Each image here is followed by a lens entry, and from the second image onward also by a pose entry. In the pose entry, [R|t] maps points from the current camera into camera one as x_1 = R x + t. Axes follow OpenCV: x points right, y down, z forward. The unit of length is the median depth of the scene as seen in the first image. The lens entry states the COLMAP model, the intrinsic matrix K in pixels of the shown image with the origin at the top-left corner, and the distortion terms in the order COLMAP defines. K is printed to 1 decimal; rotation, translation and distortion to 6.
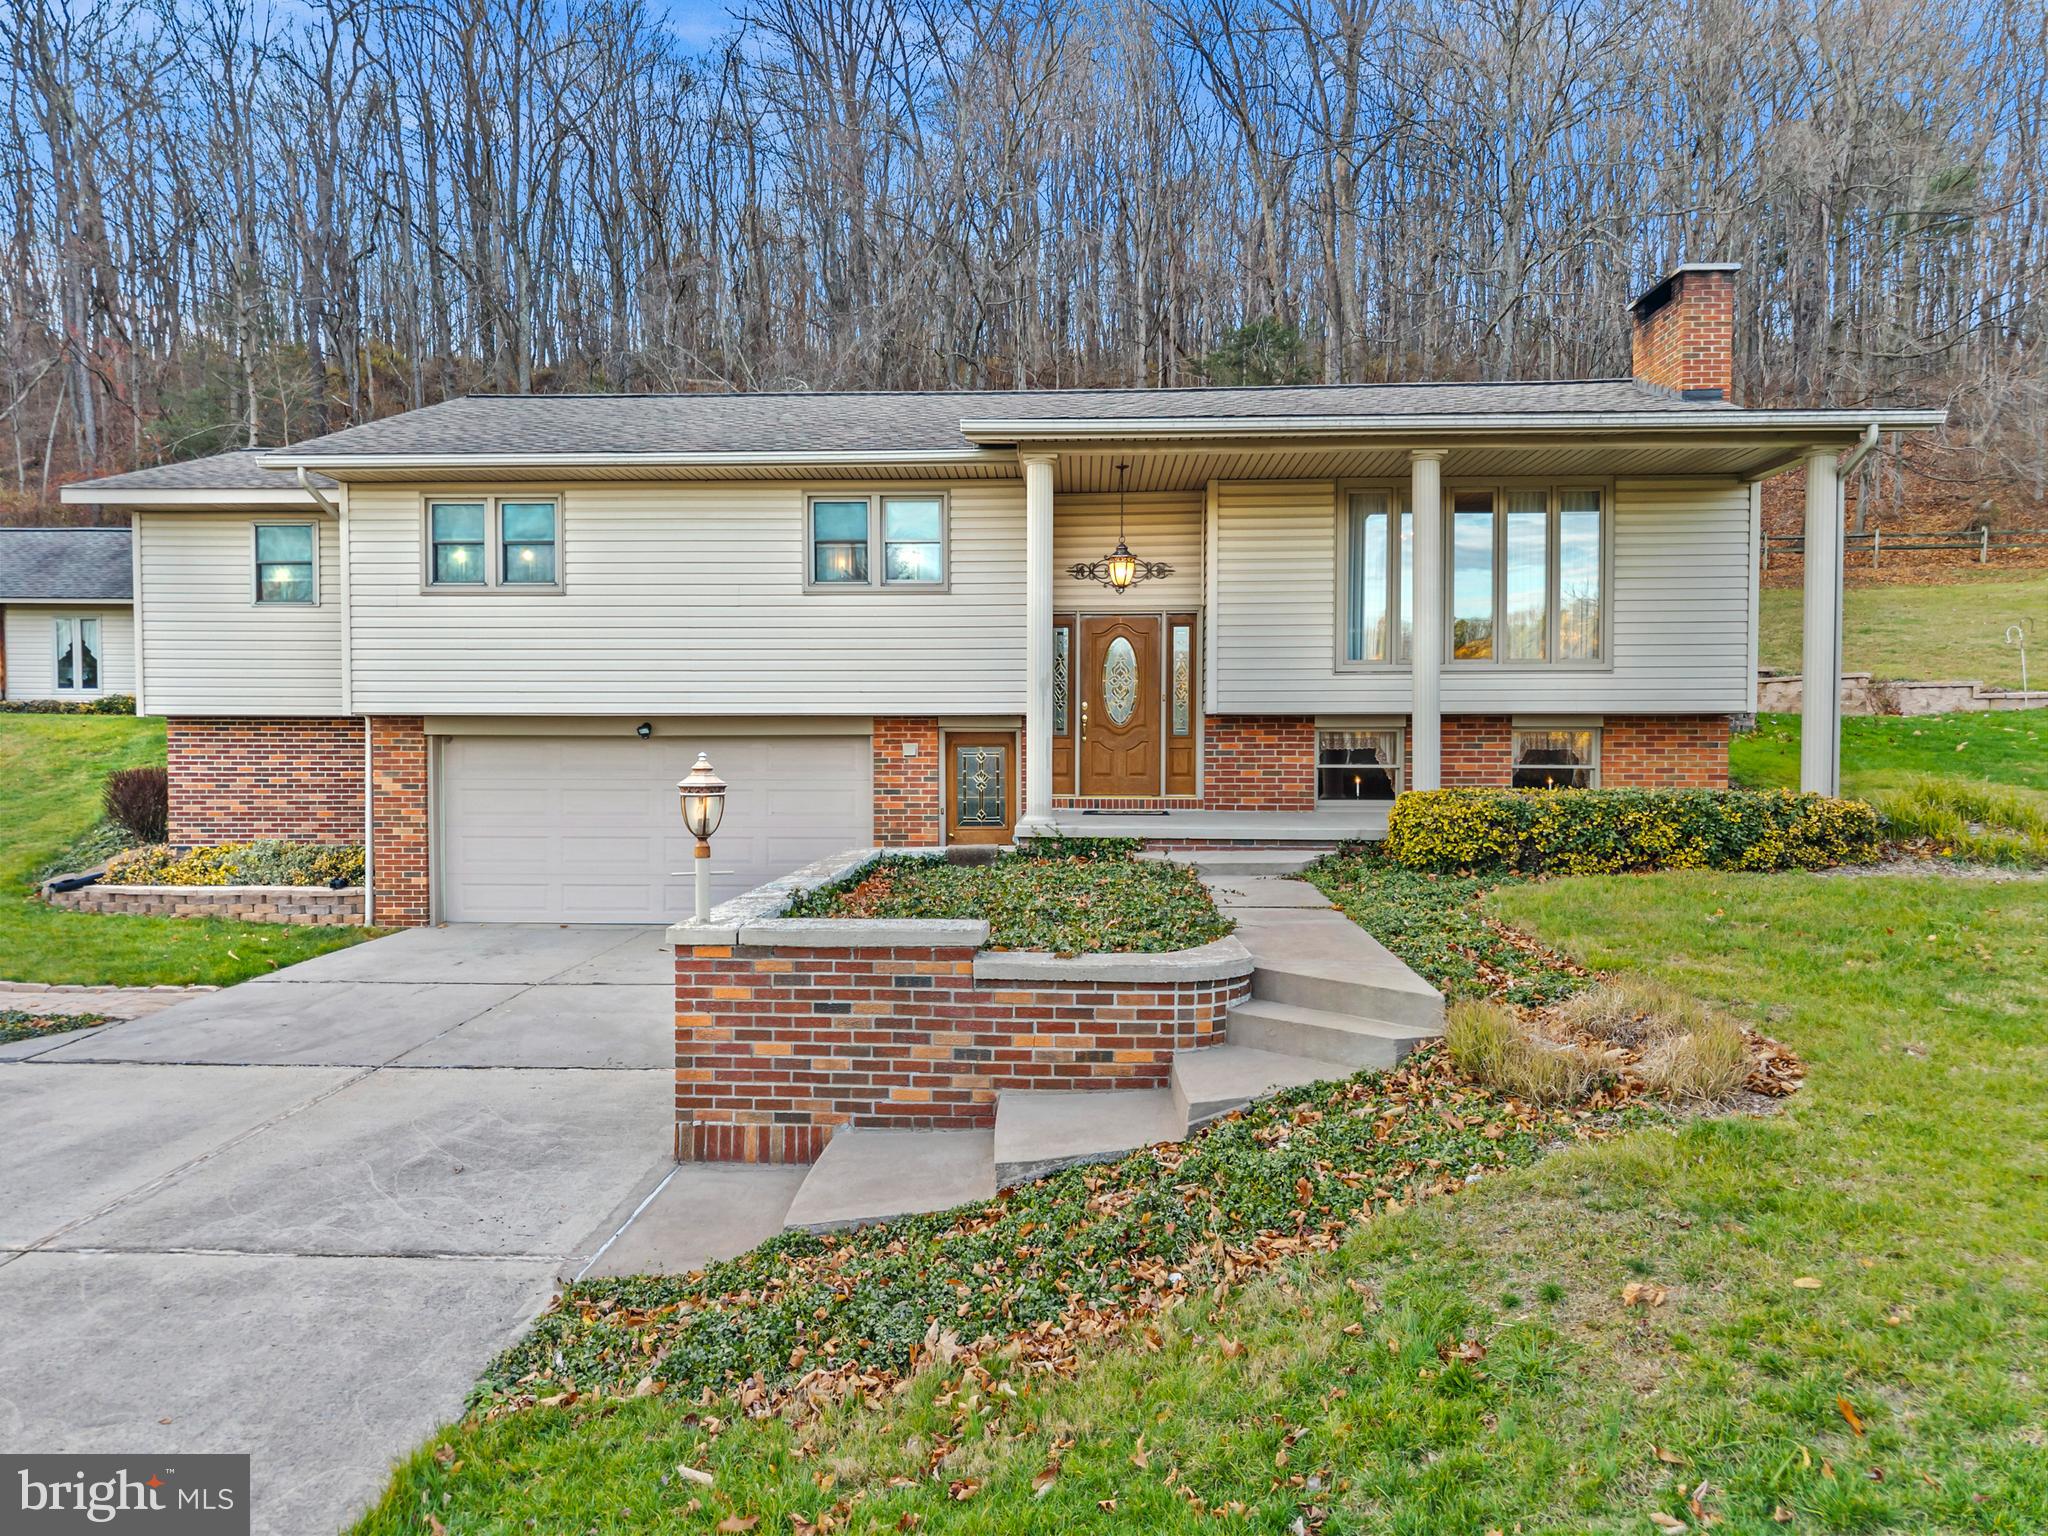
lens RADIAL K [[1973.1, 0, 1021.7], [0, 1973.1, 799.3], [0, 0, 1]] dist [0.174708, -0.602814]
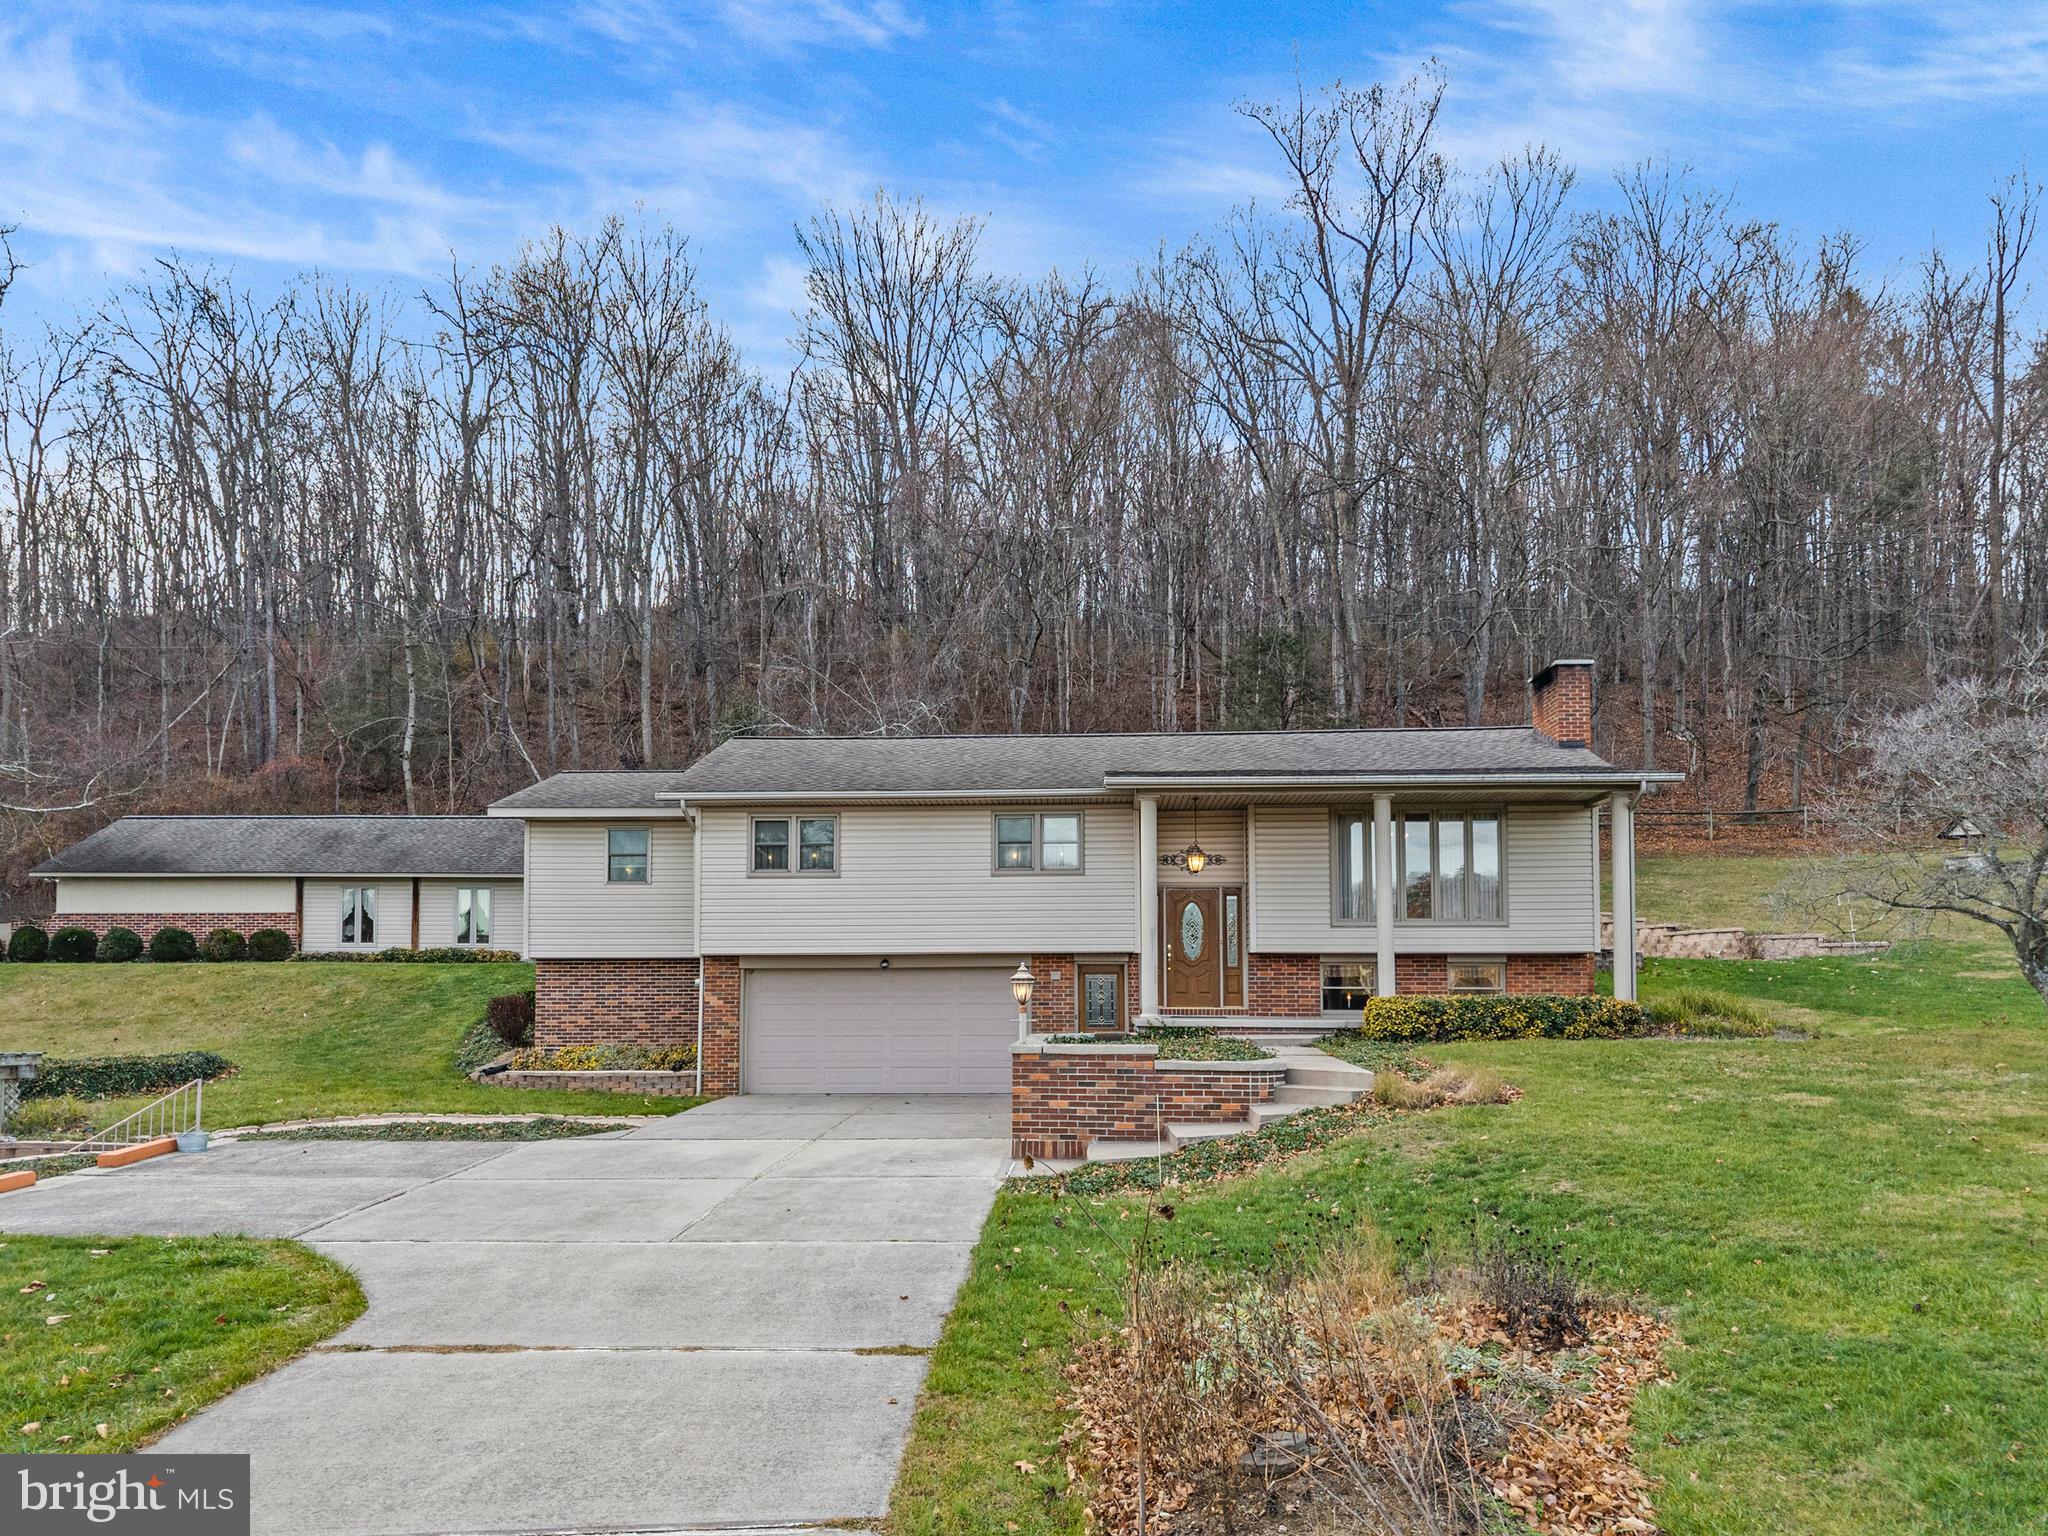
lens RADIAL K [[1973.1, 0, 1021.7], [0, 1973.1, 799.3], [0, 0, 1]] dist [0.174708, -0.602814]
pose [[0.999960, -0.002576, -0.008540, -0.079103], [0.001456, 0.991678, -0.128732, 0.040968], [0.008800, 0.128714, 0.991643, -0.613405]]
